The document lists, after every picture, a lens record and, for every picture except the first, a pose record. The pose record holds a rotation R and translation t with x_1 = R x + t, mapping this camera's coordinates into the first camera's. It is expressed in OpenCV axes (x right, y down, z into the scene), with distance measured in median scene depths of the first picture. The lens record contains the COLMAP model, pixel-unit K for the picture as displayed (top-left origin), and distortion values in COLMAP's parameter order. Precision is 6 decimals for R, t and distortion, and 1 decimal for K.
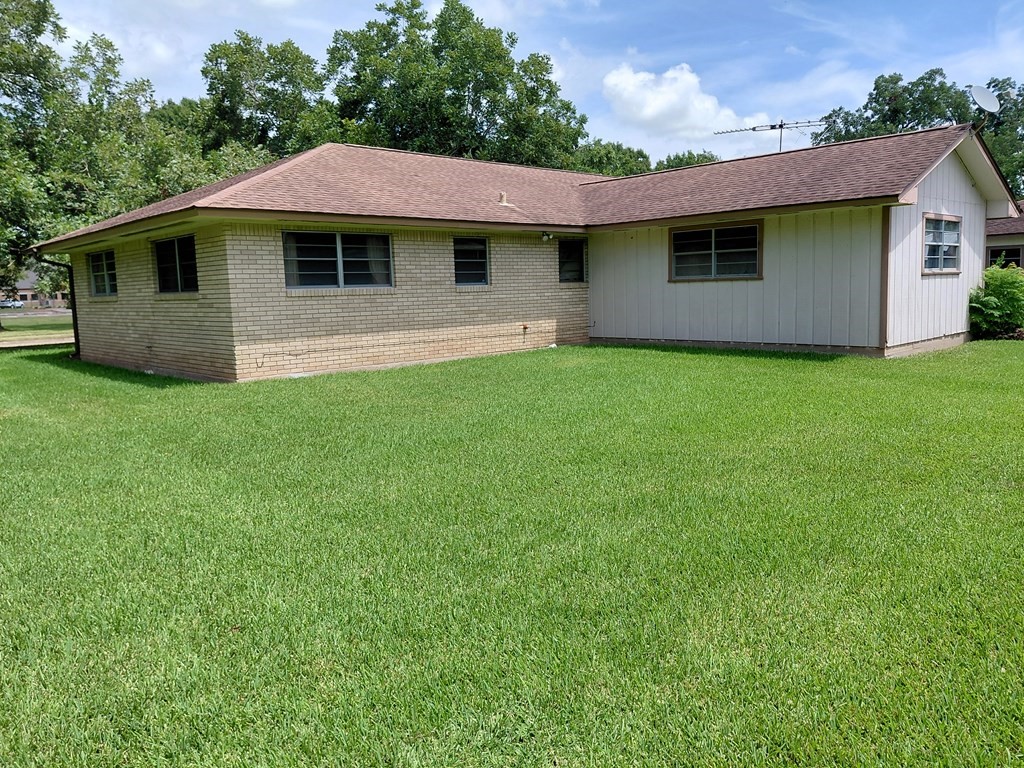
lens RADIAL K [[751.6, 0, 550.9], [0, 751.6, 383.9], [0, 0, 1]] dist [0.080317, -0.116126]
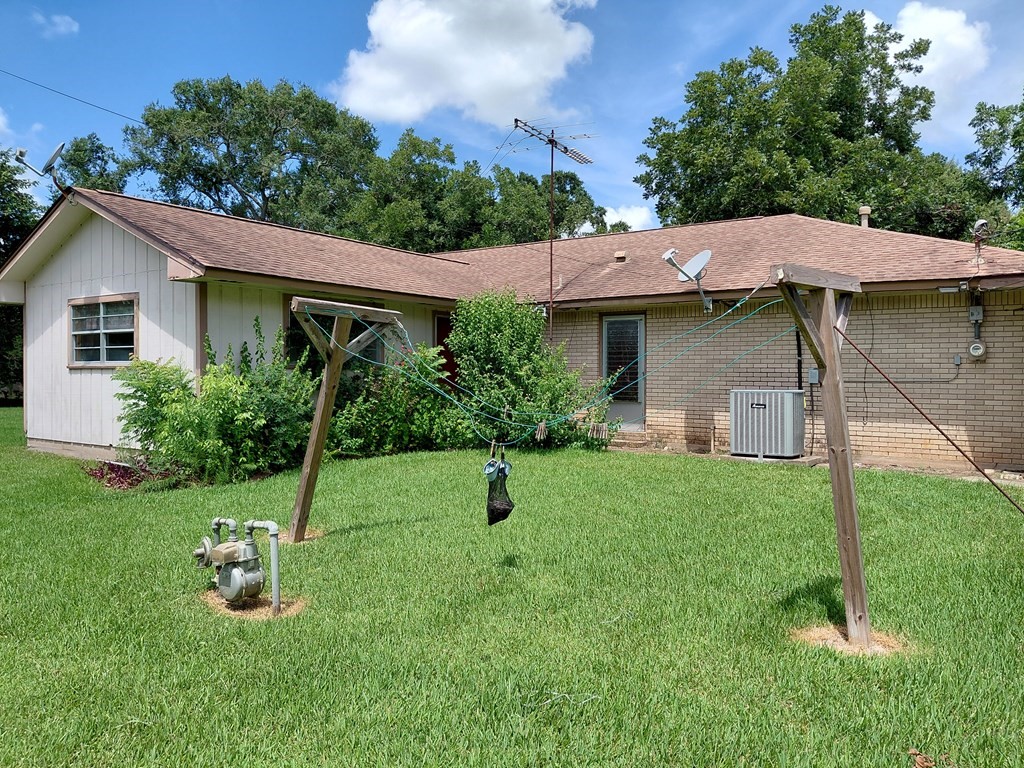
lens RADIAL K [[751.6, 0, 550.9], [0, 751.6, 383.9], [0, 0, 1]] dist [0.080317, -0.116126]
pose [[0.203235, 0.058391, -0.977387, 0.505976], [-0.139335, 0.989786, 0.030159, -0.079332], [0.969165, 0.130055, 0.209295, 0.469055]]
